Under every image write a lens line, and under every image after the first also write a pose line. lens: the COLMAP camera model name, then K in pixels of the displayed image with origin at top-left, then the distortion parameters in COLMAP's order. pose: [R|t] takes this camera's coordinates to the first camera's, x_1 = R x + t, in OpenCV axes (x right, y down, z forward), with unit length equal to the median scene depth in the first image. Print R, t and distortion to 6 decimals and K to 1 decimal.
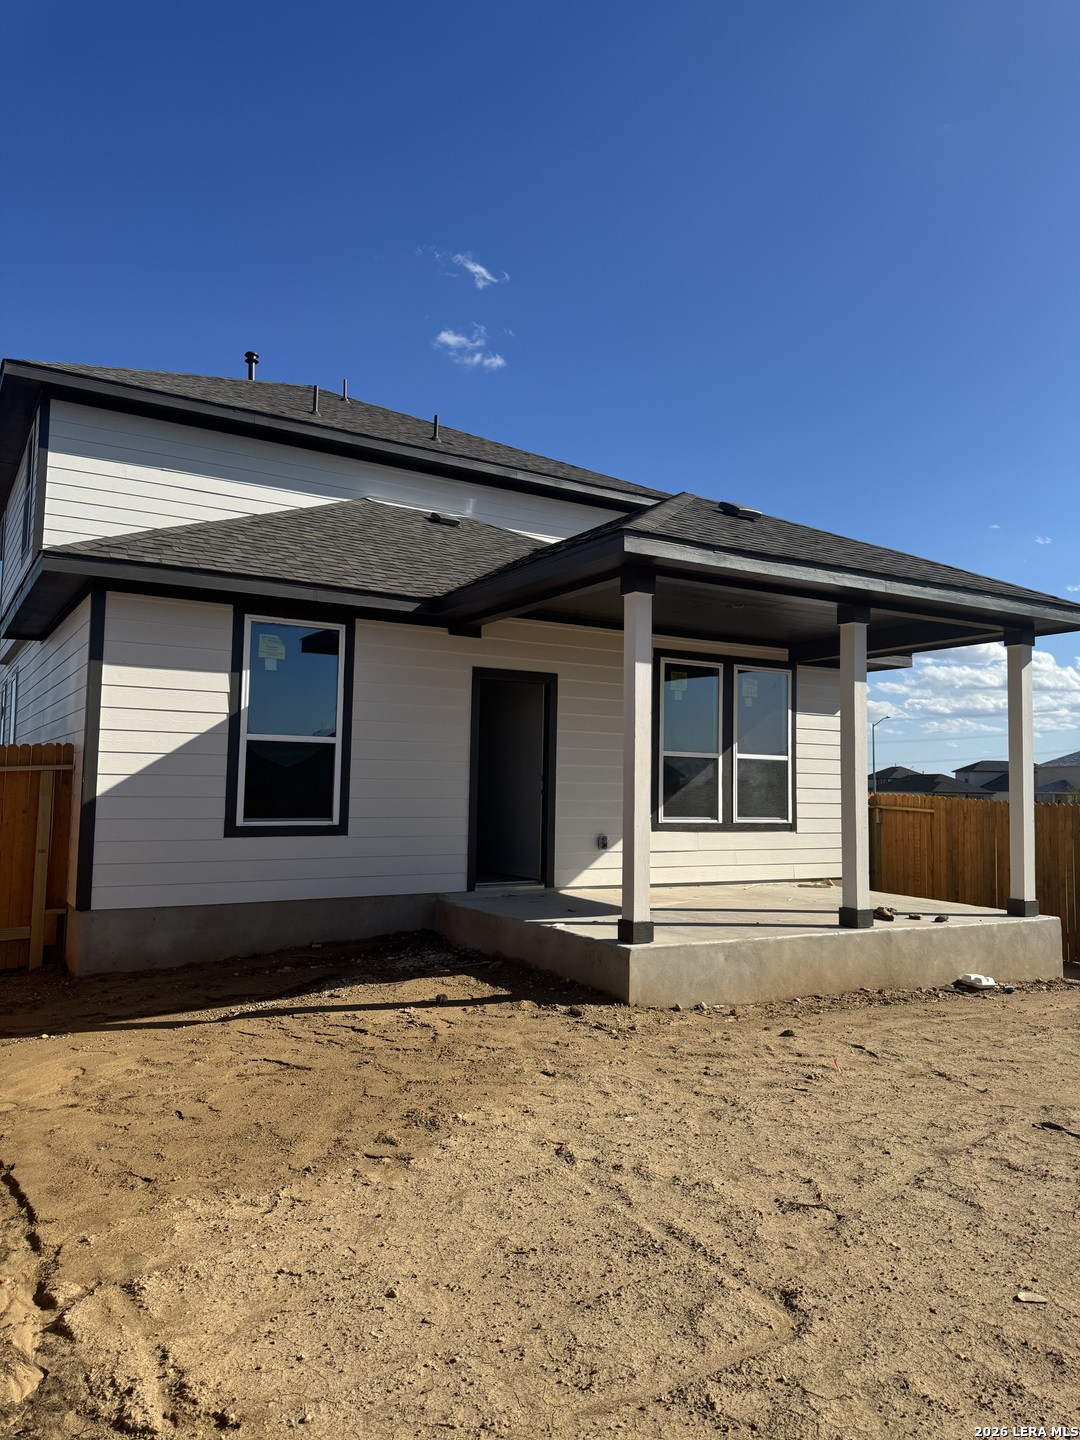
lens RADIAL K [[1003.1, 0, 537.5], [0, 1003.1, 723.9], [0, 0, 1]] dist [0.097030, -0.002186]
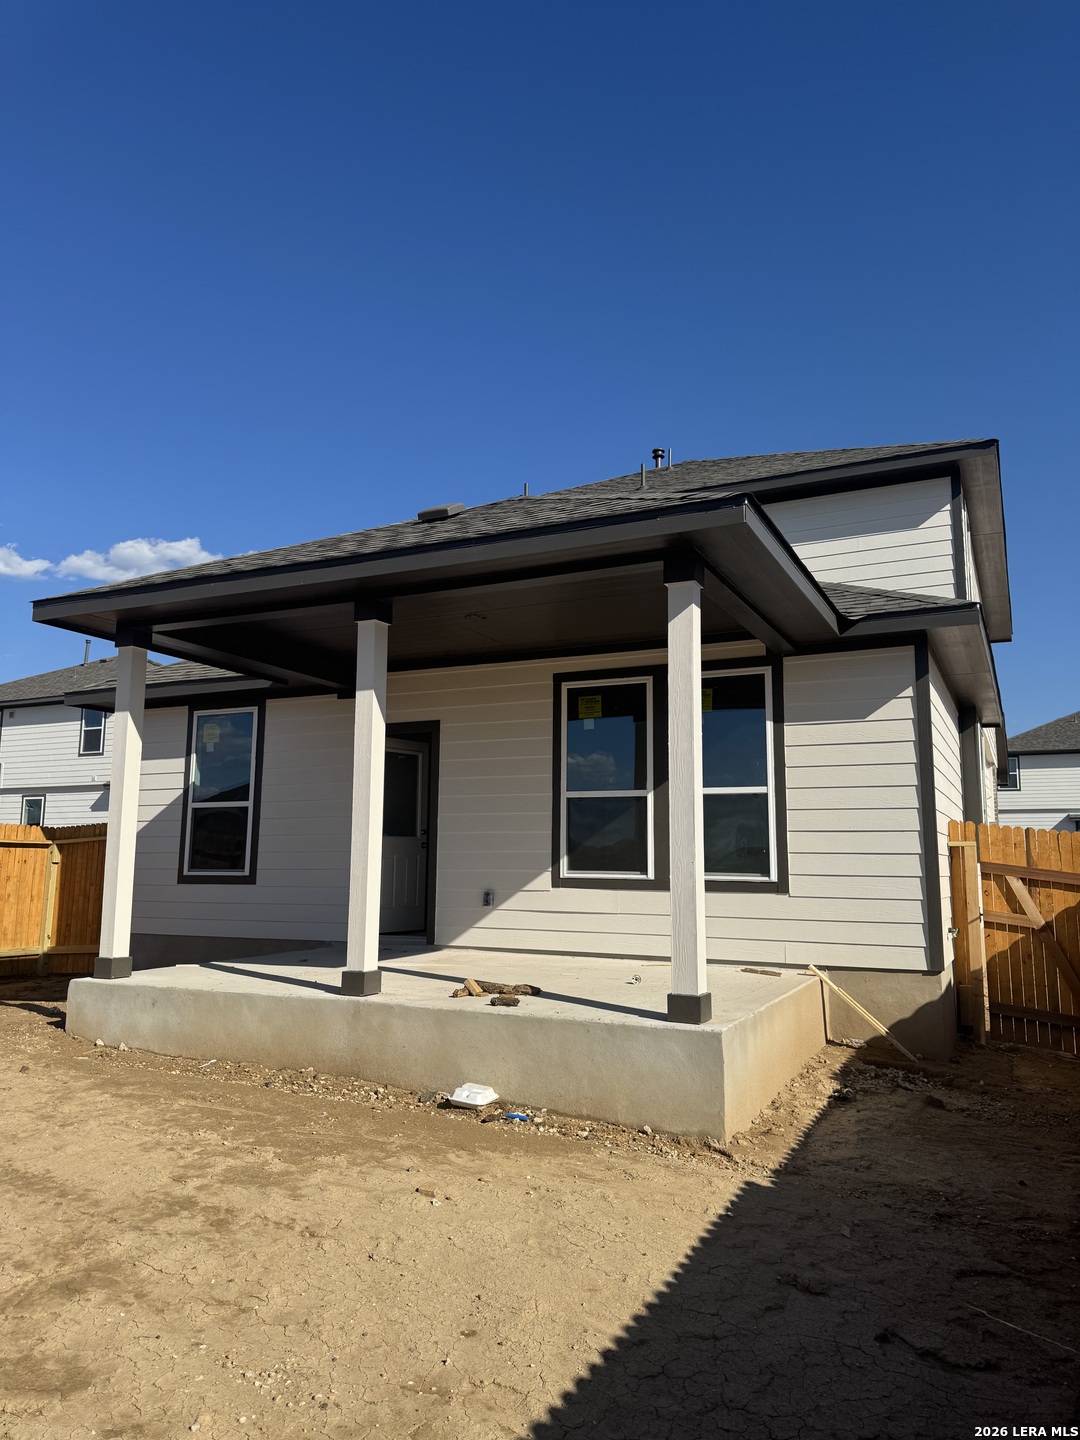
lens RADIAL K [[1003.1, 0, 537.5], [0, 1003.1, 723.9], [0, 0, 1]] dist [0.097030, -0.002186]
pose [[0.555795, -0.121751, -0.822355, 0.819662], [0.061888, 0.992532, -0.105118, 0.057732], [0.829012, 0.007530, 0.559180, 0.508610]]
